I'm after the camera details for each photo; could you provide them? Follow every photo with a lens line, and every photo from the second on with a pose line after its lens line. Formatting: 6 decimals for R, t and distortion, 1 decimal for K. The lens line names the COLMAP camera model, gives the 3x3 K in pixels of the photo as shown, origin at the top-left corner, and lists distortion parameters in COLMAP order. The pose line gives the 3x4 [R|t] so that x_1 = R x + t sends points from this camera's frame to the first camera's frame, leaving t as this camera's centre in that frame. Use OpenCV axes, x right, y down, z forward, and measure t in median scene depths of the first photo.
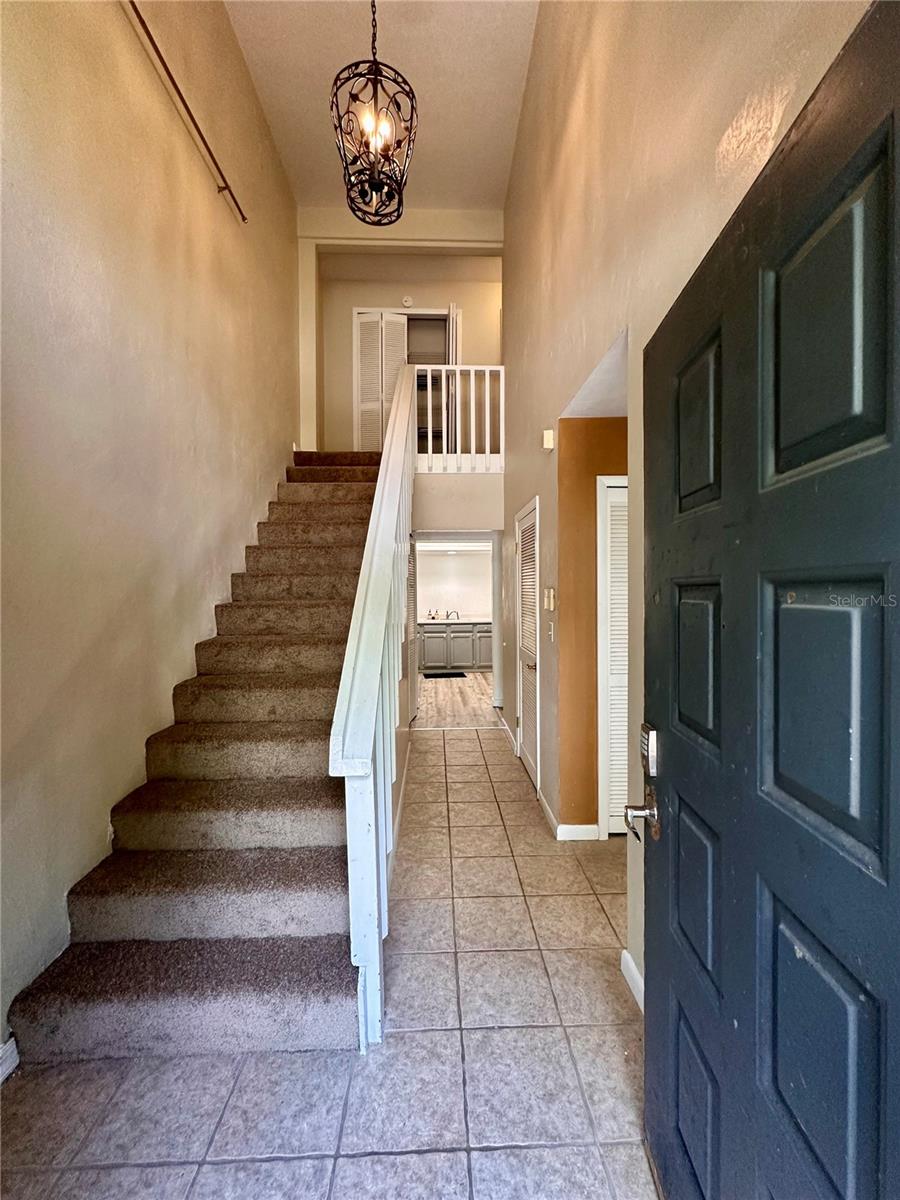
lens RADIAL K [[479.9, 0, 450.8], [0, 479.9, 600.2], [0, 0, 1]] dist [-0.000844, 0.000017]
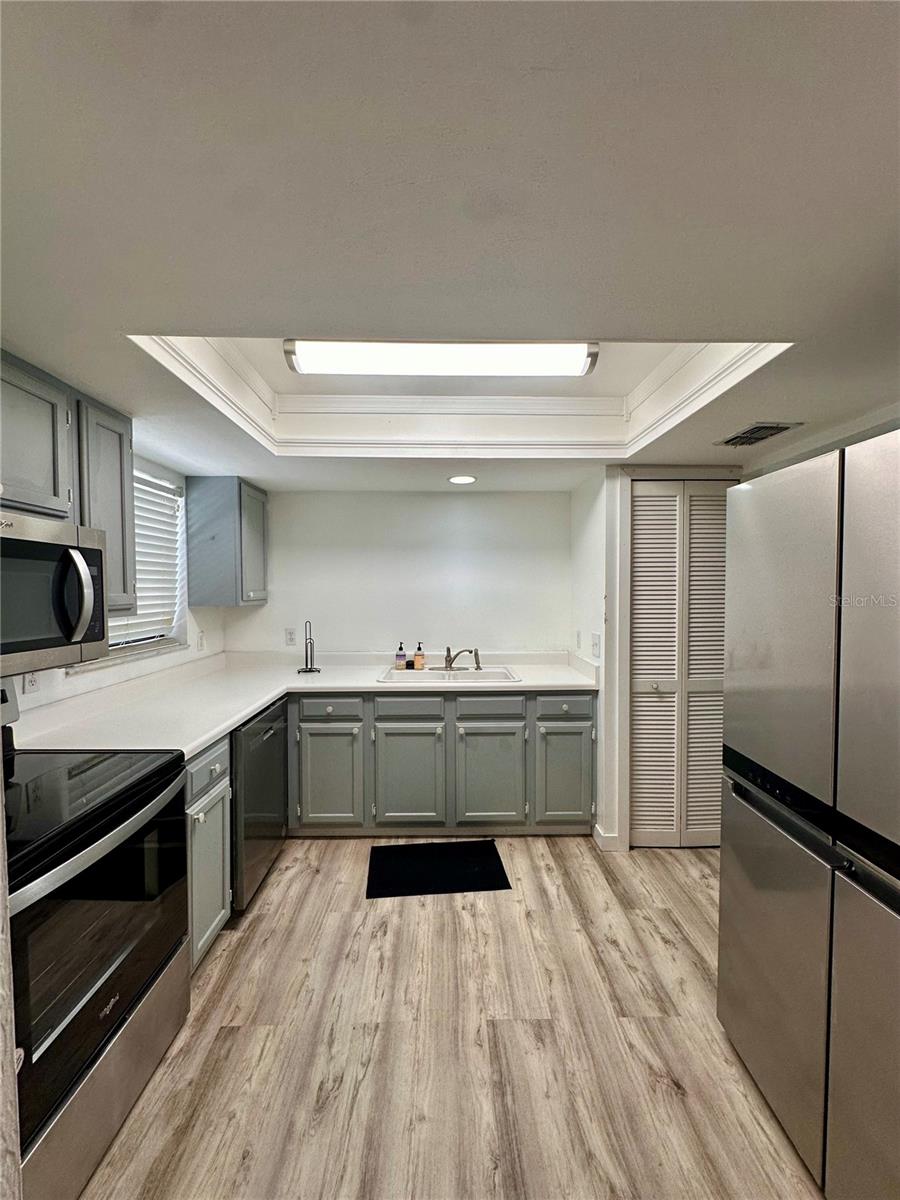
lens RADIAL K [[479.9, 0, 451.7], [0, 479.9, 597.5], [0, 0, 1]] dist [-0.000844, 0.000017]
pose [[0.999740, 0.015079, -0.017085, 0.000452], [-0.015004, 0.999877, 0.004496, -0.015997], [0.017151, -0.004239, 0.999844, 0.674187]]
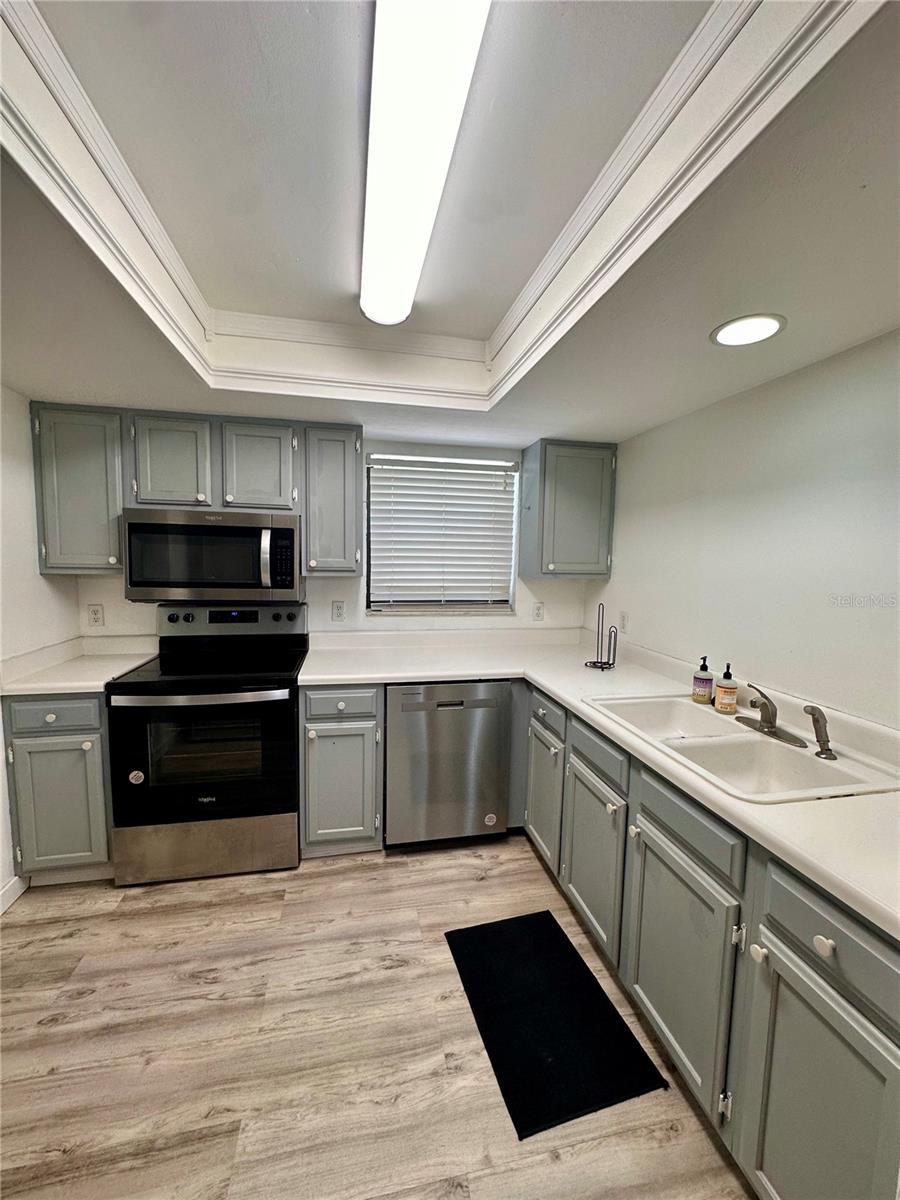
lens RADIAL K [[479.9, 0, 449.3], [0, 479.9, 599.8], [0, 0, 1]] dist [-0.000844, 0.000017]
pose [[0.172648, 0.110573, -0.978757, 0.153527], [-0.041824, 0.993606, 0.104873, -0.023472], [0.984095, 0.022830, 0.176169, 0.902158]]
